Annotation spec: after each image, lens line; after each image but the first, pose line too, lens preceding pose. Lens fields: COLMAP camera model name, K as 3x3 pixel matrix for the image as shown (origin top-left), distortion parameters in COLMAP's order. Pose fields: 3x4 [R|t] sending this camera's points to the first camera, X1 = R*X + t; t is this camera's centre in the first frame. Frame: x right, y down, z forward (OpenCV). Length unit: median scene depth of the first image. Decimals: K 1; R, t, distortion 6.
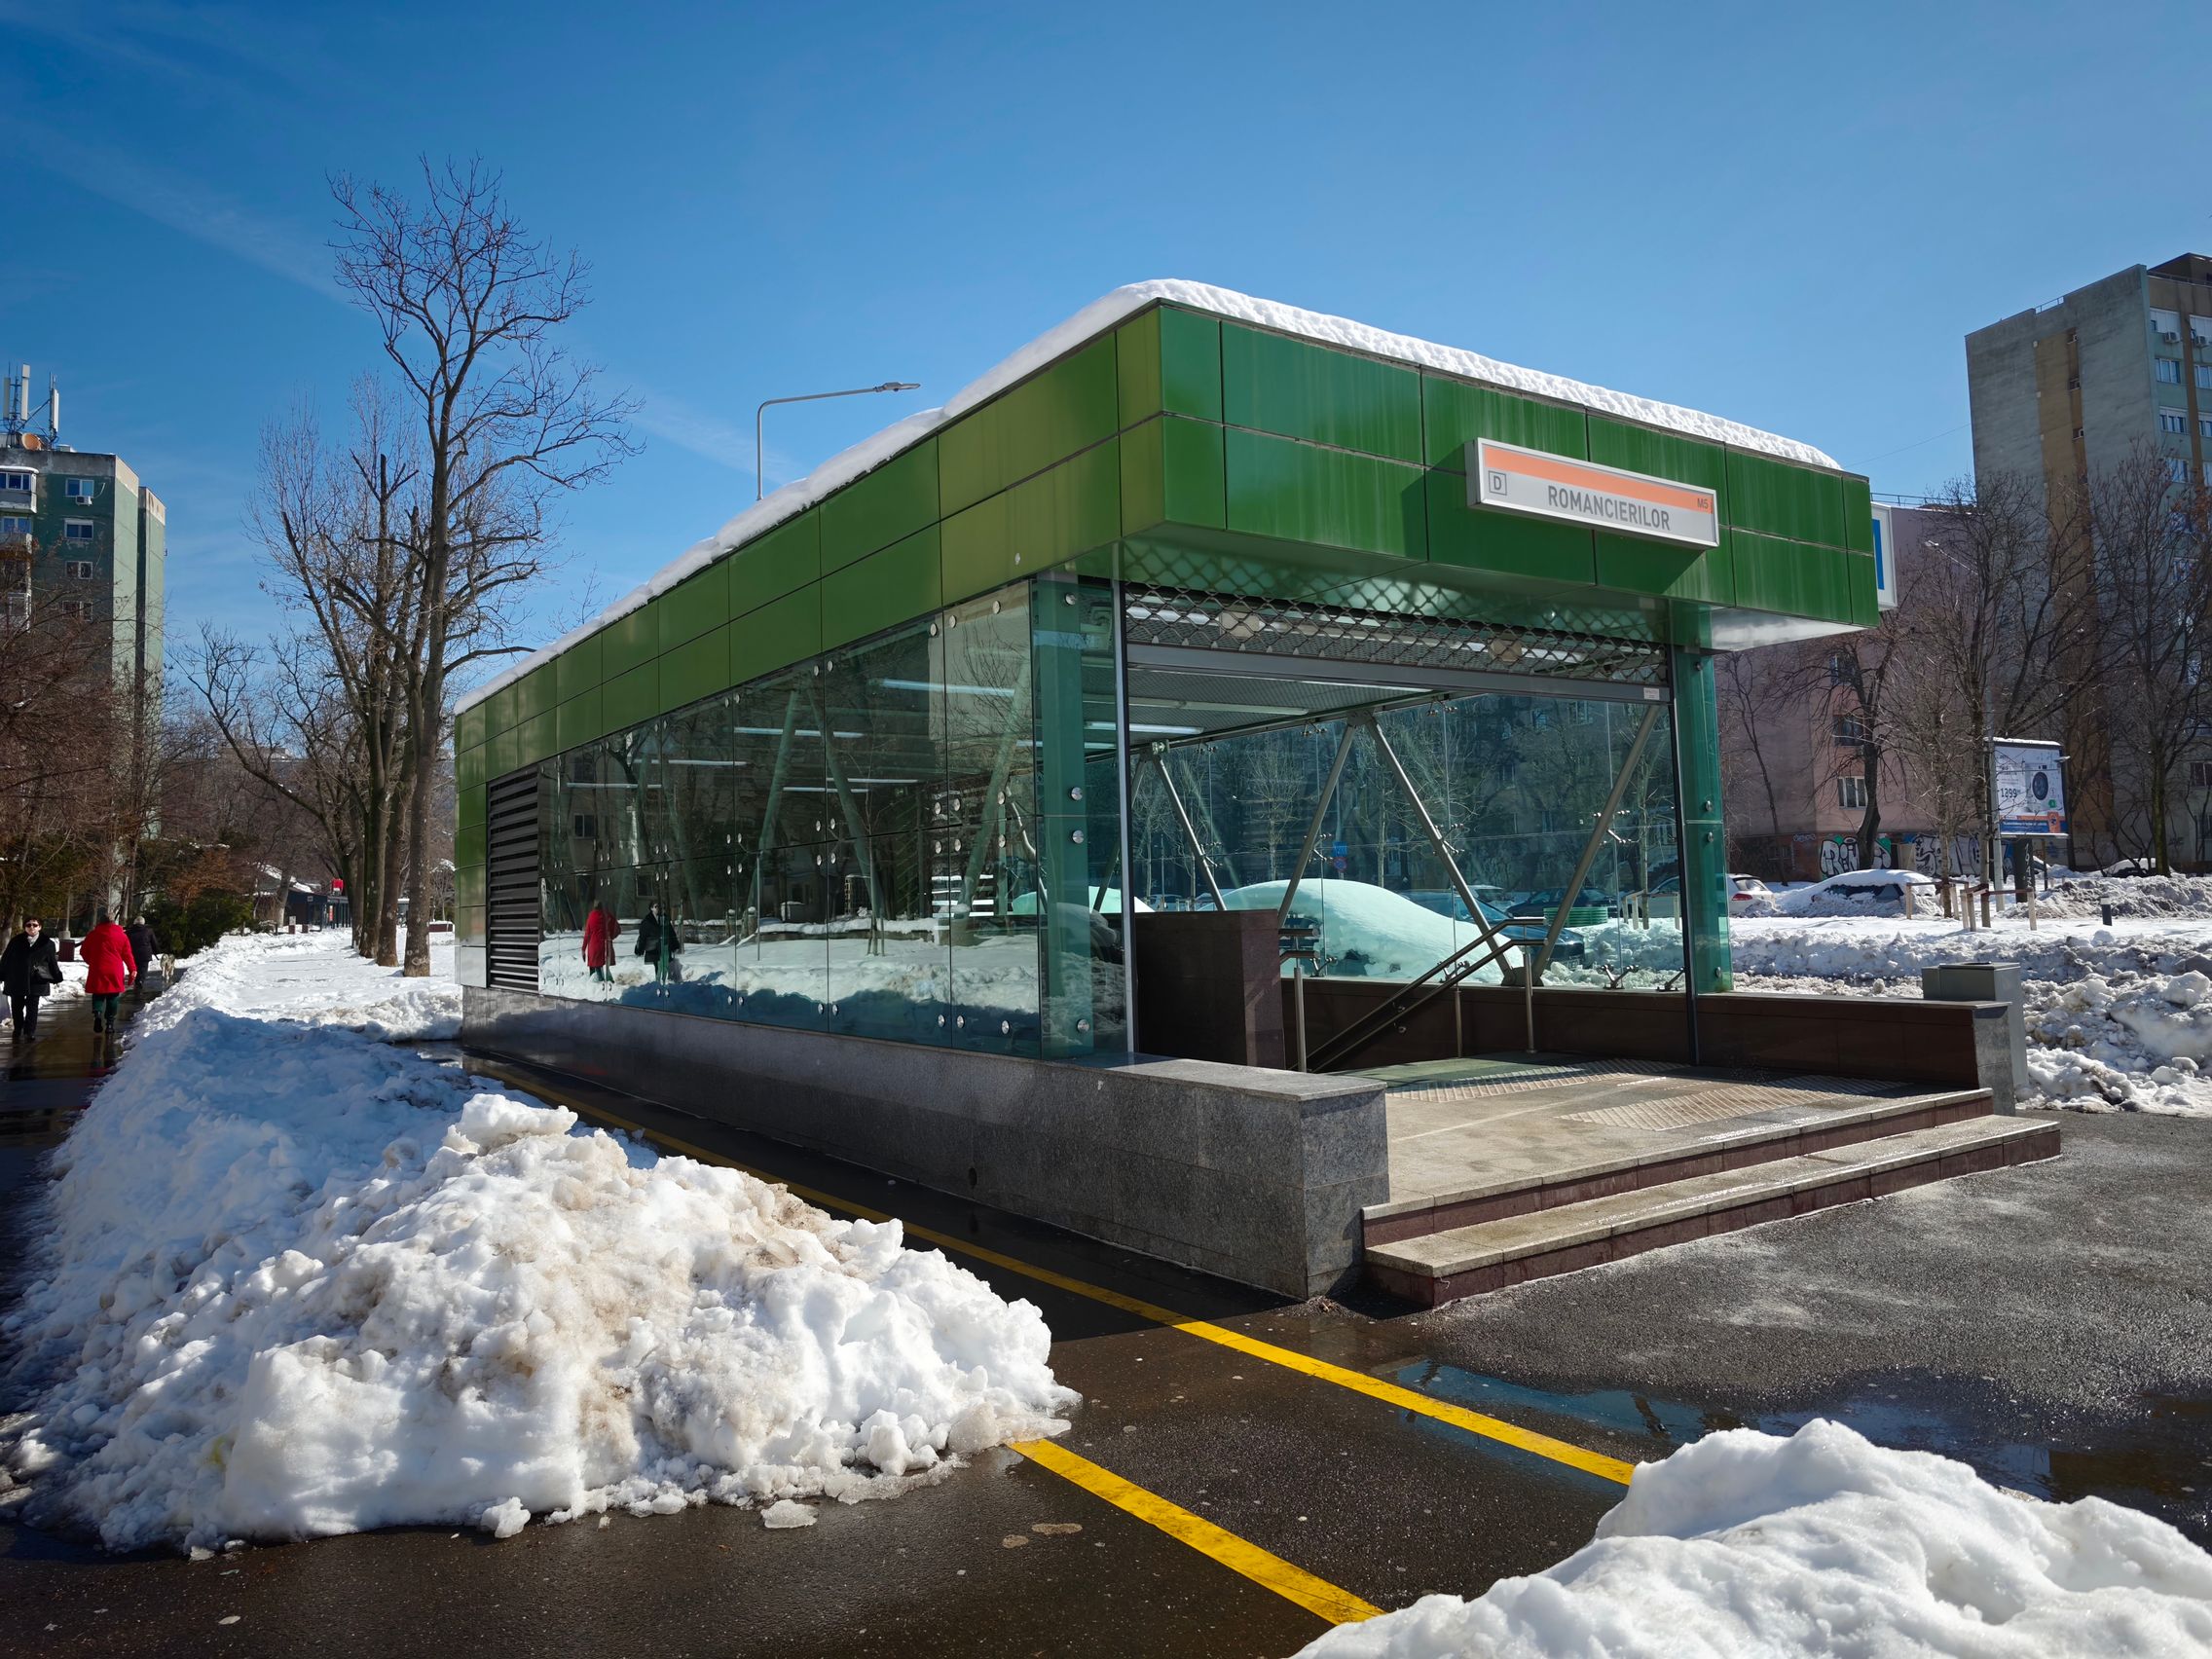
lens RADIAL K [[1474.9, 0, 1166.5], [0, 1474.9, 777.9], [0, 0, 1]] dist [-0.001217, -0.002104]
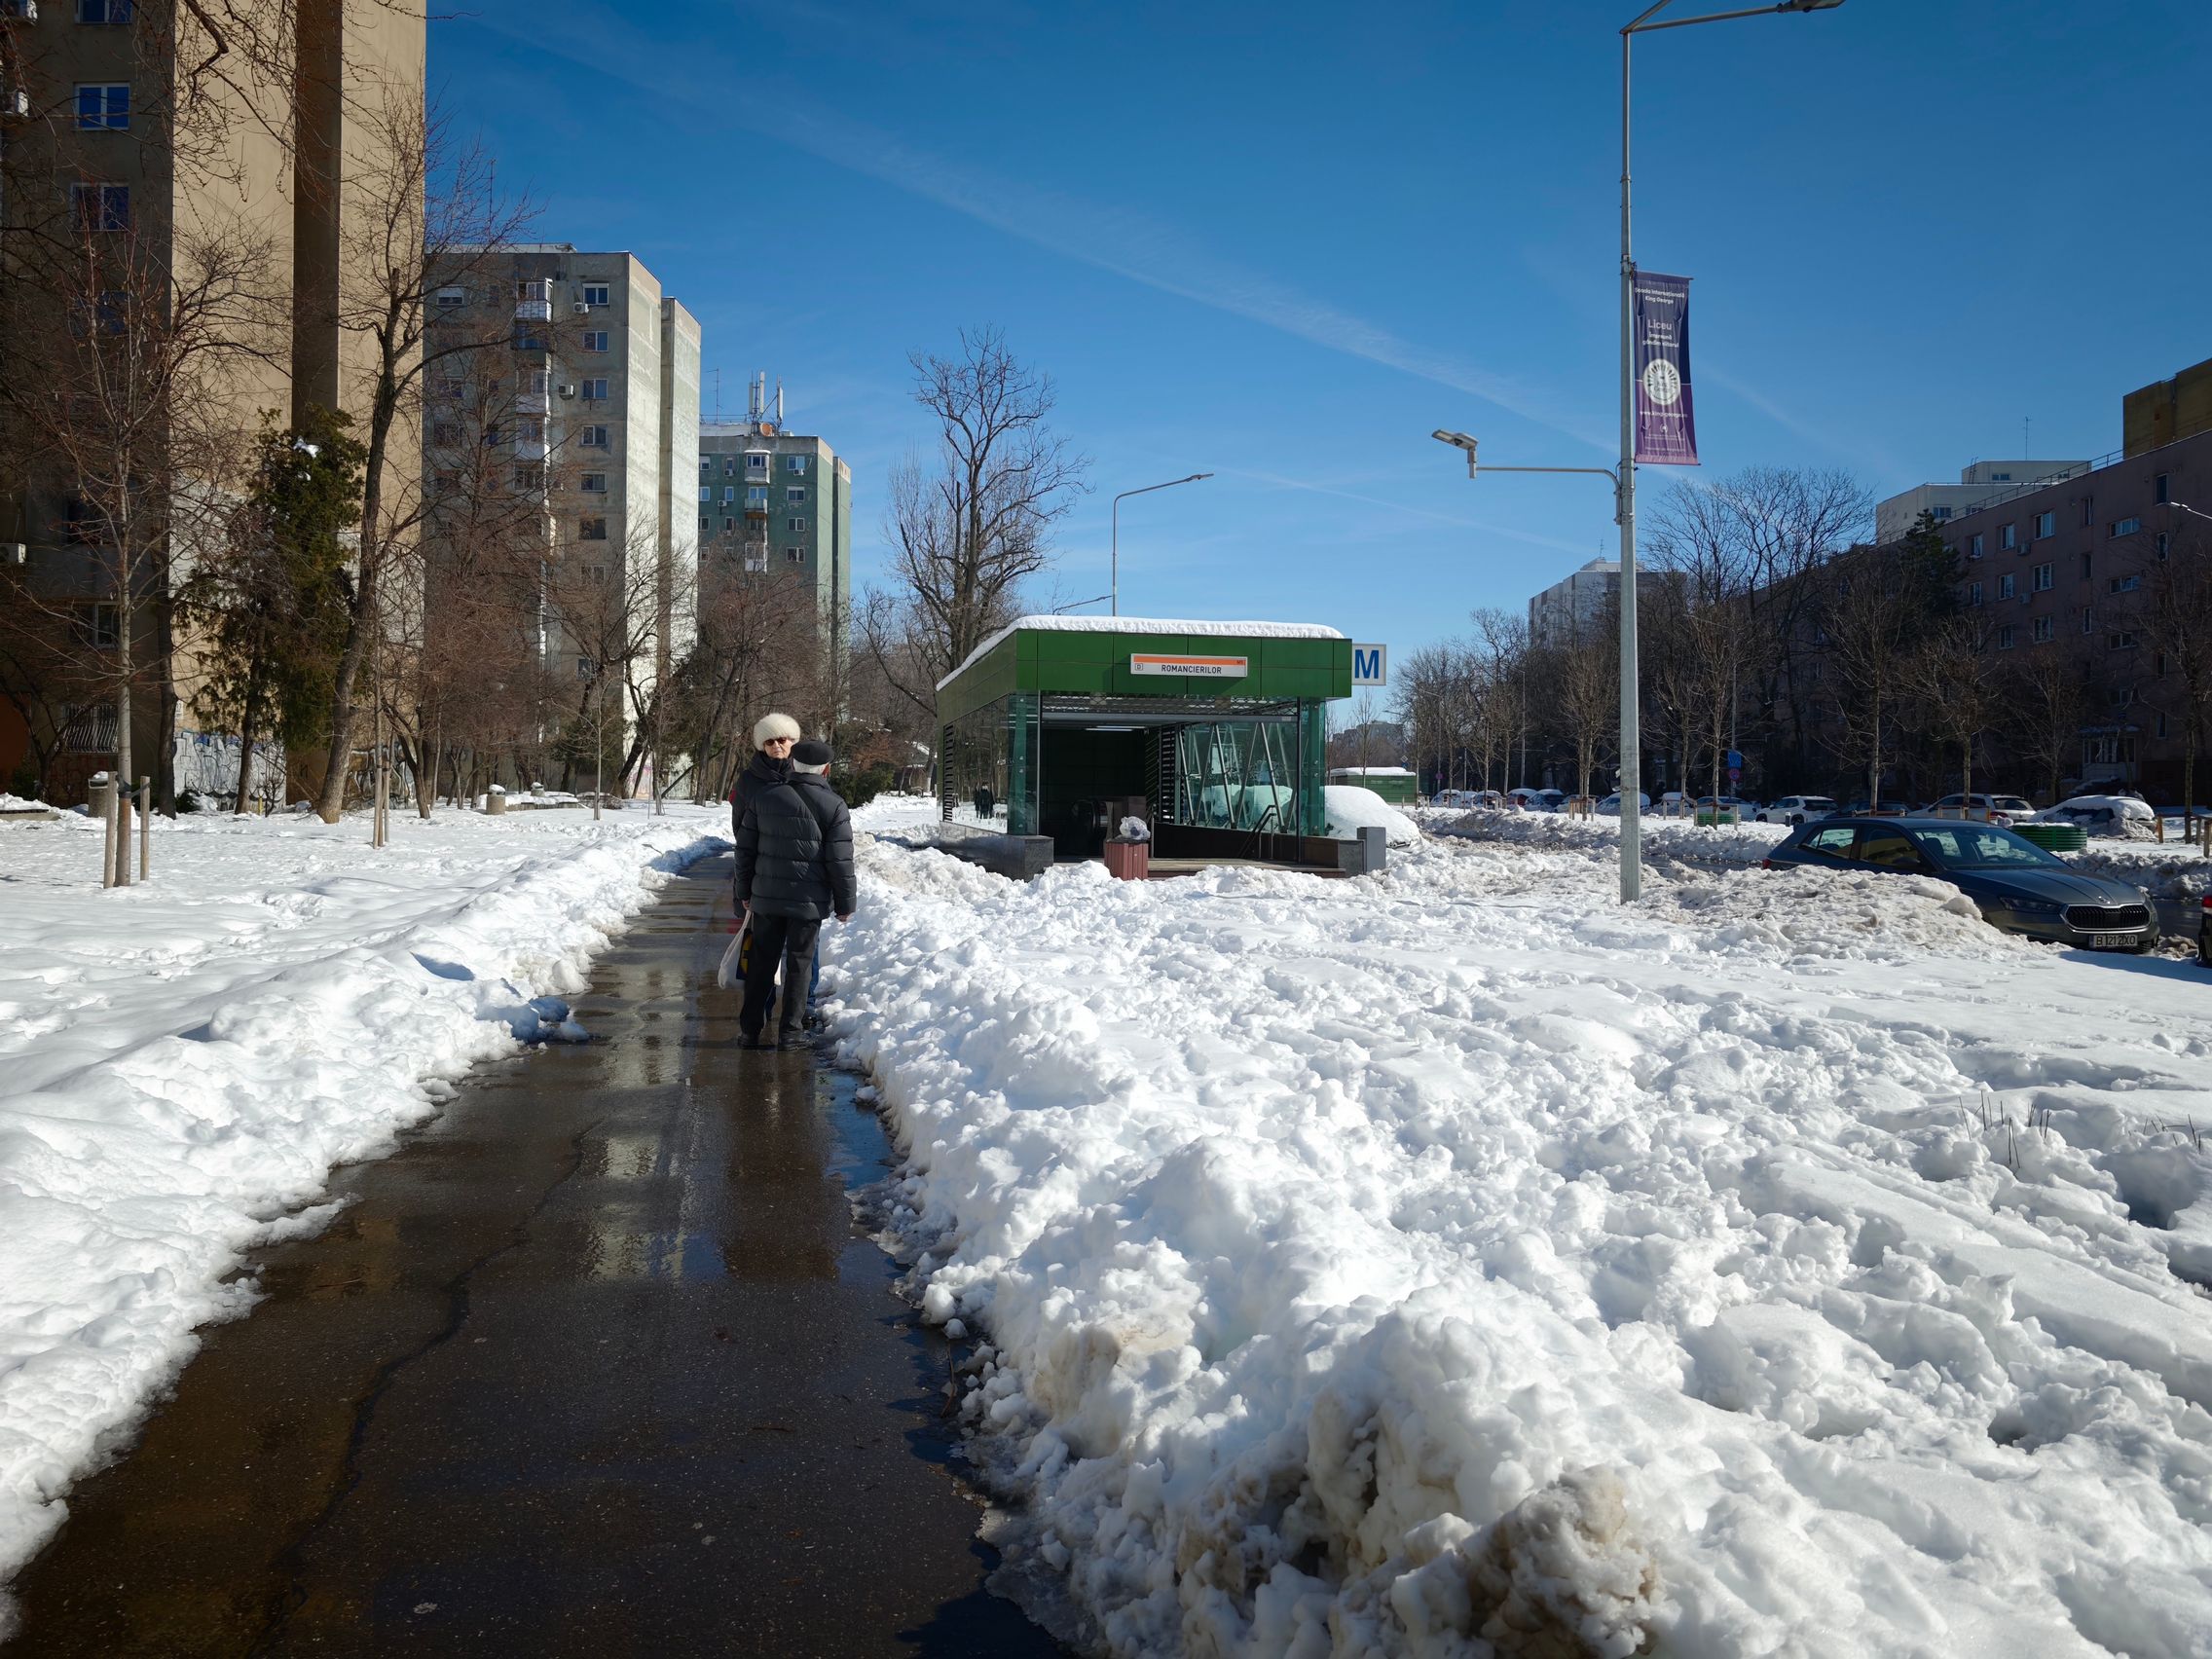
lens RADIAL K [[1474.9, 0, 1166.5], [0, 1474.9, 777.9], [0, 0, 1]] dist [-0.001217, -0.002104]
pose [[0.923086, 0.035361, -0.382964, 0.191639], [-0.006398, 0.997038, 0.076641, -0.025696], [0.384540, -0.068296, 0.920579, -0.247339]]
